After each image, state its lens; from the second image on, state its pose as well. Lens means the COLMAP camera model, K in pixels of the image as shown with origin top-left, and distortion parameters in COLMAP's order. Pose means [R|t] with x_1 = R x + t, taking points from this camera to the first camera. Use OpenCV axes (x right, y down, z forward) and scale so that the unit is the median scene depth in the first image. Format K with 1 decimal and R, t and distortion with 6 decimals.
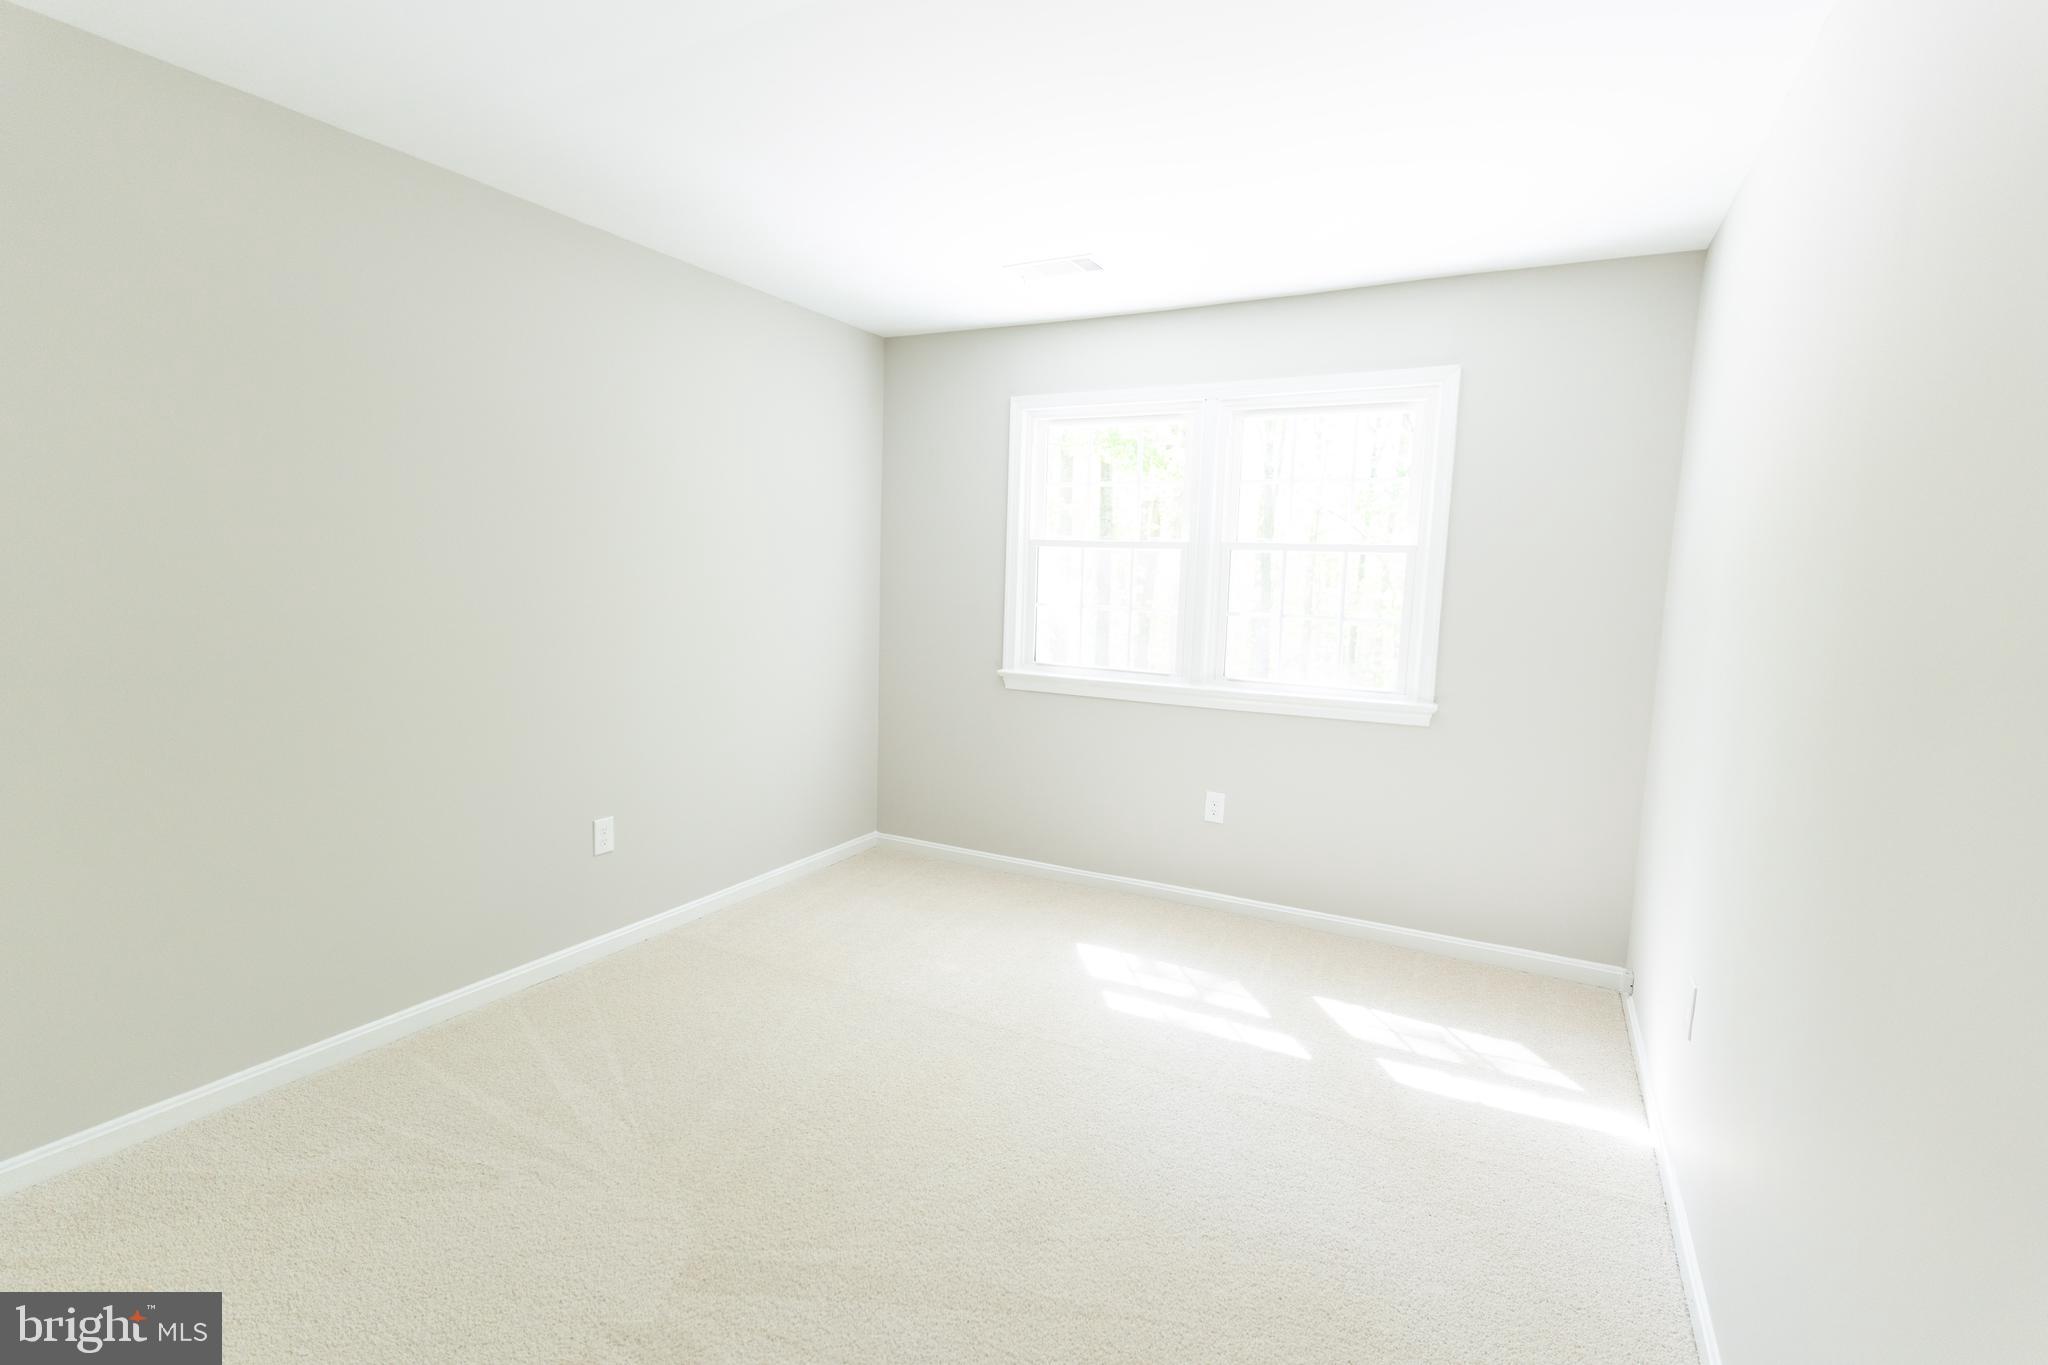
lens RADIAL K [[996.6, 0, 1004.6], [0, 996.6, 670.7], [0, 0, 1]] dist [-0.024710, 0.014861]
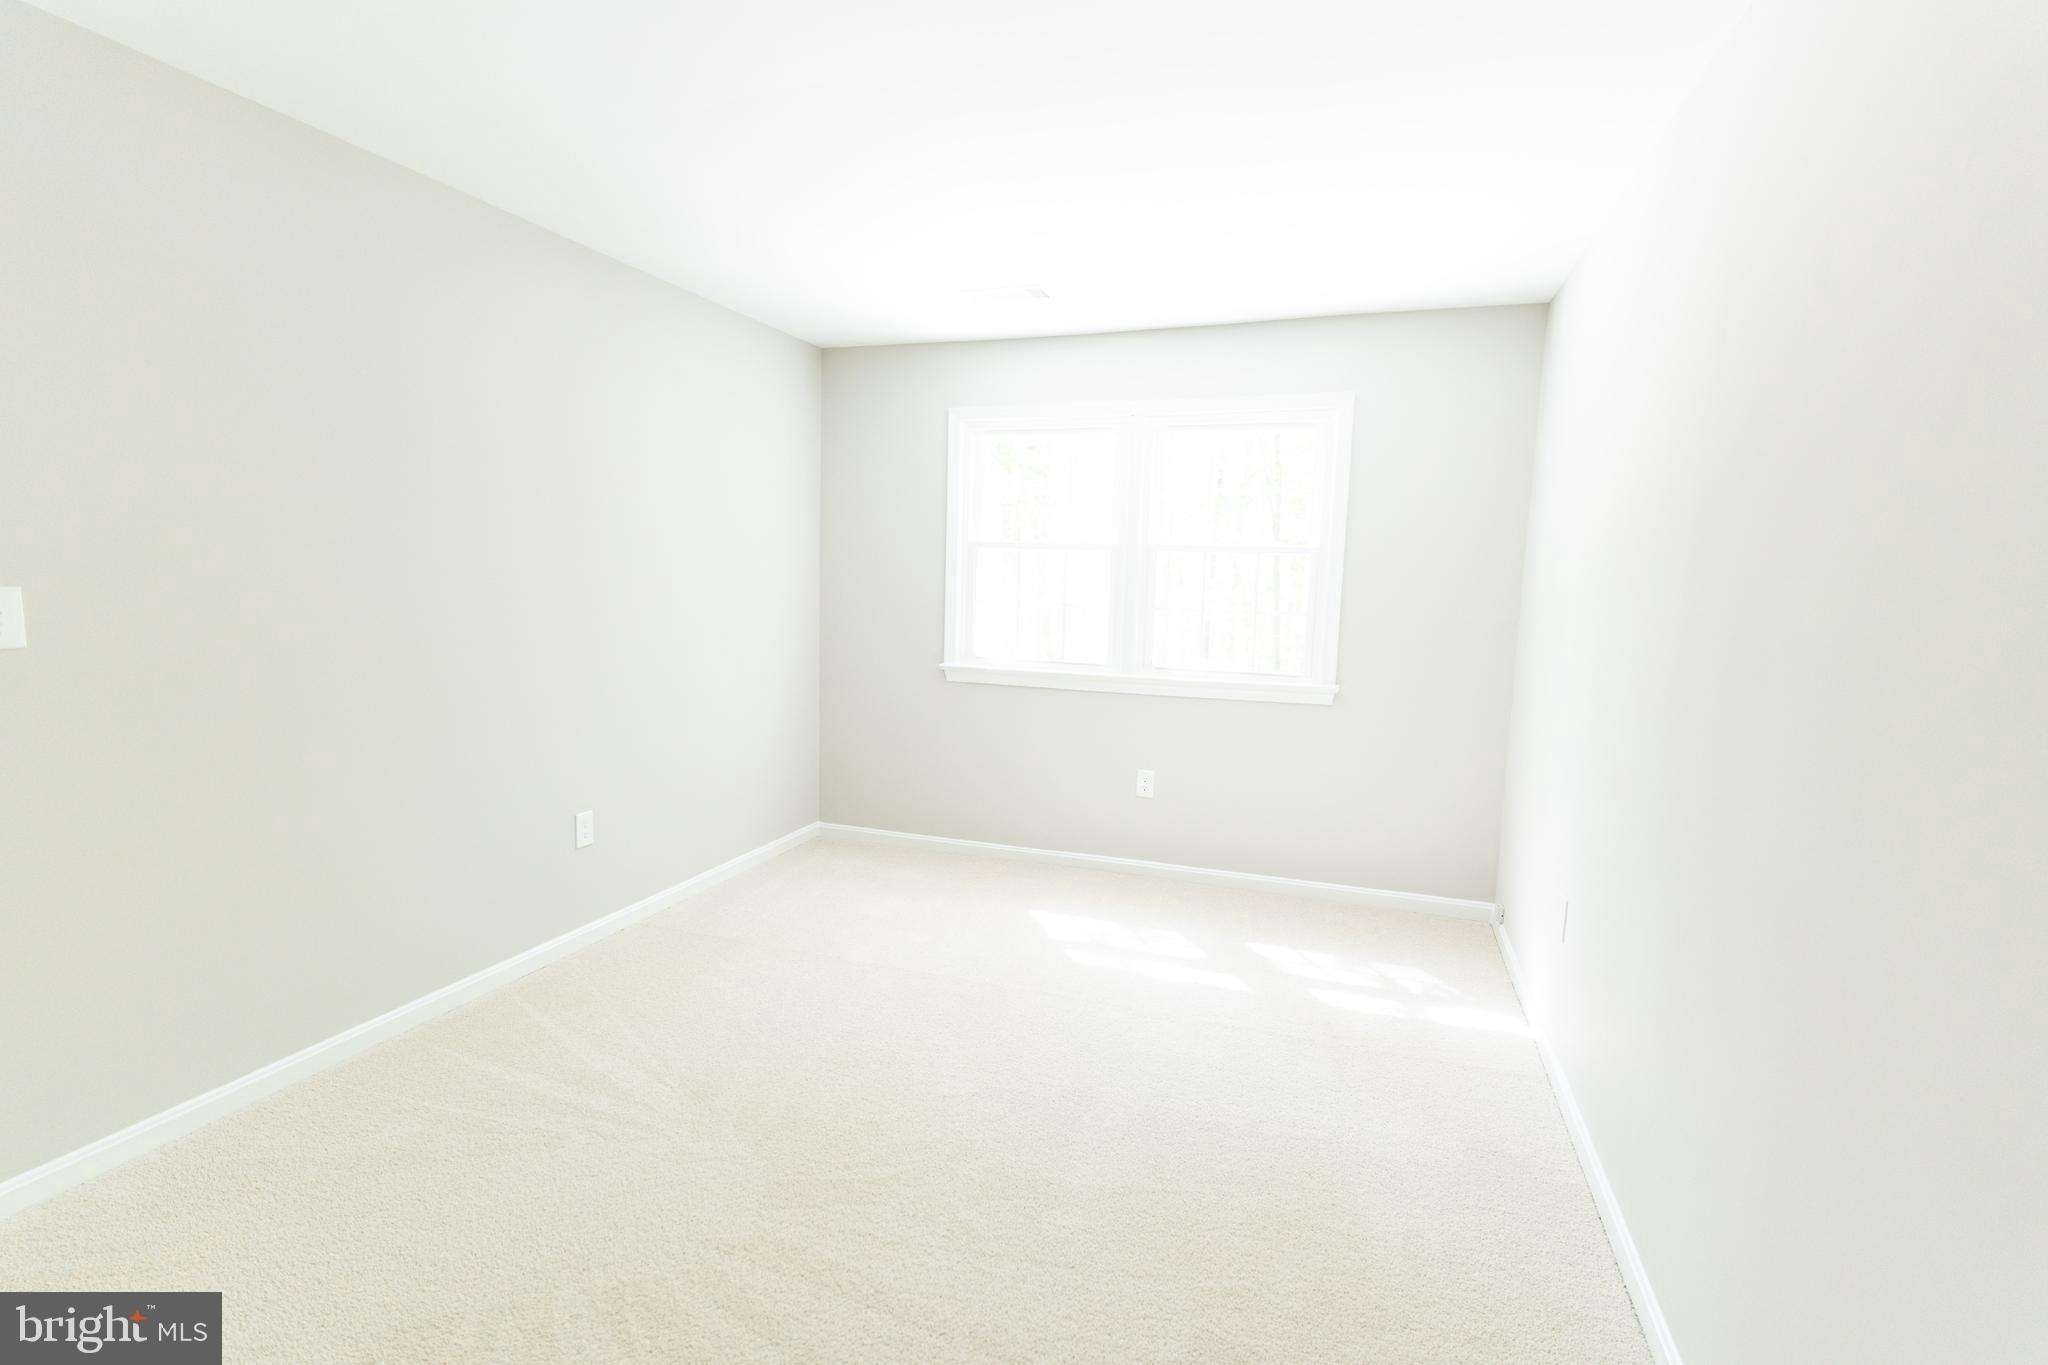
lens RADIAL K [[996.6, 0, 1020.0], [0, 996.6, 673.1], [0, 0, 1]] dist [-0.024710, 0.014861]
pose [[0.988094, -0.018856, 0.152691, -0.110230], [0.018398, 0.999821, 0.004412, 0.008059], [-0.152747, -0.001550, 0.988264, -0.086840]]
